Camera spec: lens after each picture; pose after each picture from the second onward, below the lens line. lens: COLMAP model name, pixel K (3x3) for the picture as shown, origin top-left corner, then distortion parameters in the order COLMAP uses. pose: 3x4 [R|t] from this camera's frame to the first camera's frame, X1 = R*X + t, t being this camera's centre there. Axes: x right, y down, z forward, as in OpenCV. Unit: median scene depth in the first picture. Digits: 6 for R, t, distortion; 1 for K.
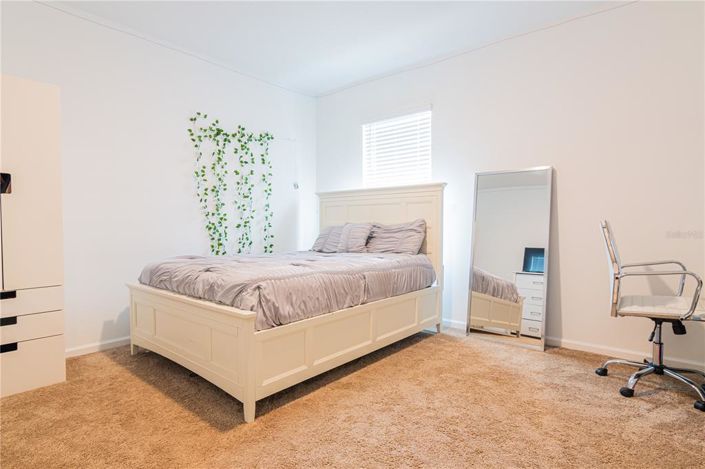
lens RADIAL K [[368.5, 0, 348.2], [0, 368.5, 234.8], [0, 0, 1]] dist [0.000256, 0.000043]
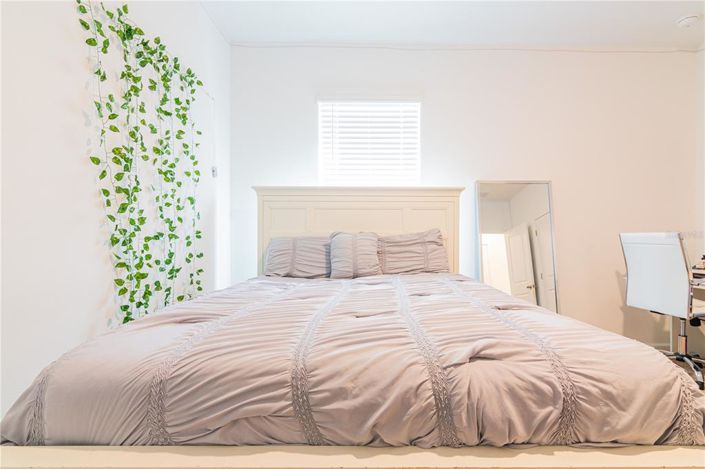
lens RADIAL K [[349.2, 0, 352.5], [0, 349.2, 234.5], [0, 0, 1]] dist [0.001770, 0.000375]
pose [[0.759360, 0.008567, 0.650615, -0.432394], [0.013441, 0.999493, -0.028848, -0.009606], [-0.650532, 0.030650, 0.758860, 0.504815]]
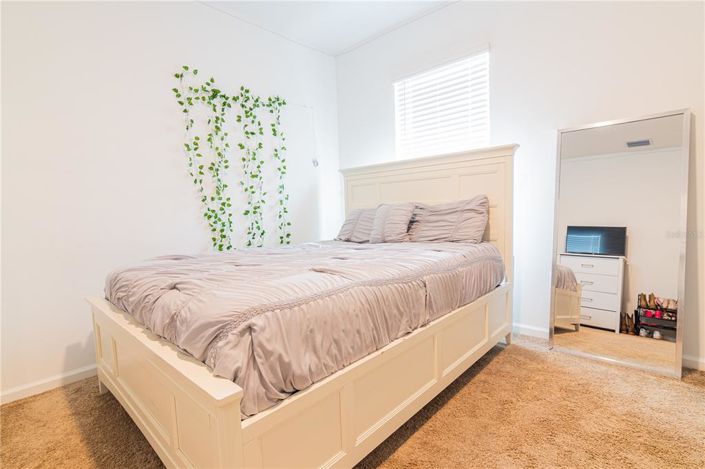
lens RADIAL K [[333.8, 0, 352.5], [0, 333.8, 234.5], [0, 0, 1]] dist [-0.000661, -0.000052]
pose [[0.998818, -0.030193, -0.038102, -0.041264], [0.032012, 0.998331, 0.048074, -0.003993], [0.036587, -0.049237, 0.998117, 0.292016]]
